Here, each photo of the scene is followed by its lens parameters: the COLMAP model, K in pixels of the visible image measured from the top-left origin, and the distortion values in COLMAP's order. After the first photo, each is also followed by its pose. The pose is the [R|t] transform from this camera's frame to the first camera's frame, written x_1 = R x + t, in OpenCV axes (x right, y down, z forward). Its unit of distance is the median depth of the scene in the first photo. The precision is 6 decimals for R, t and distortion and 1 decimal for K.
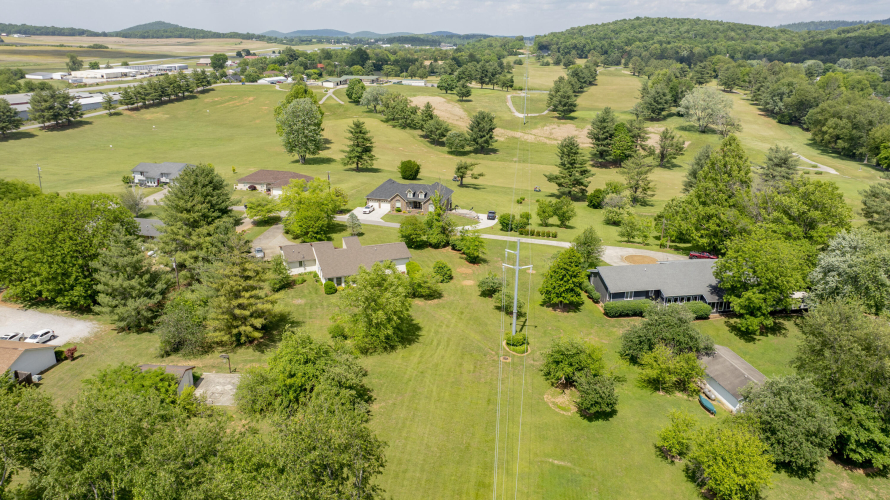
lens RADIAL K [[623.6, 0, 441.7], [0, 623.6, 249.4], [0, 0, 1]] dist [-0.036852, 0.045910]
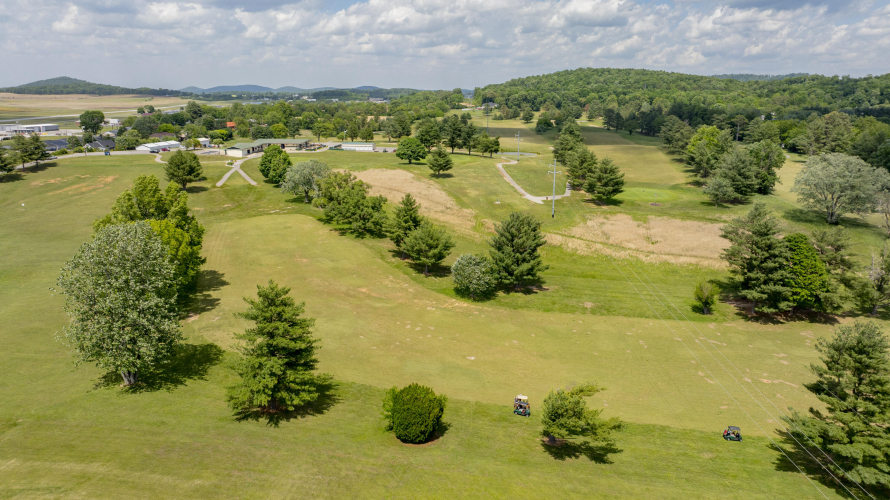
lens RADIAL K [[623.6, 0, 441.7], [0, 623.6, 249.4], [0, 0, 1]] dist [-0.036852, 0.045910]
pose [[0.992996, -0.035943, 0.112551, -0.038485], [0.044962, 0.995888, -0.078653, -0.100369], [-0.109261, 0.083163, 0.990528, 0.320876]]
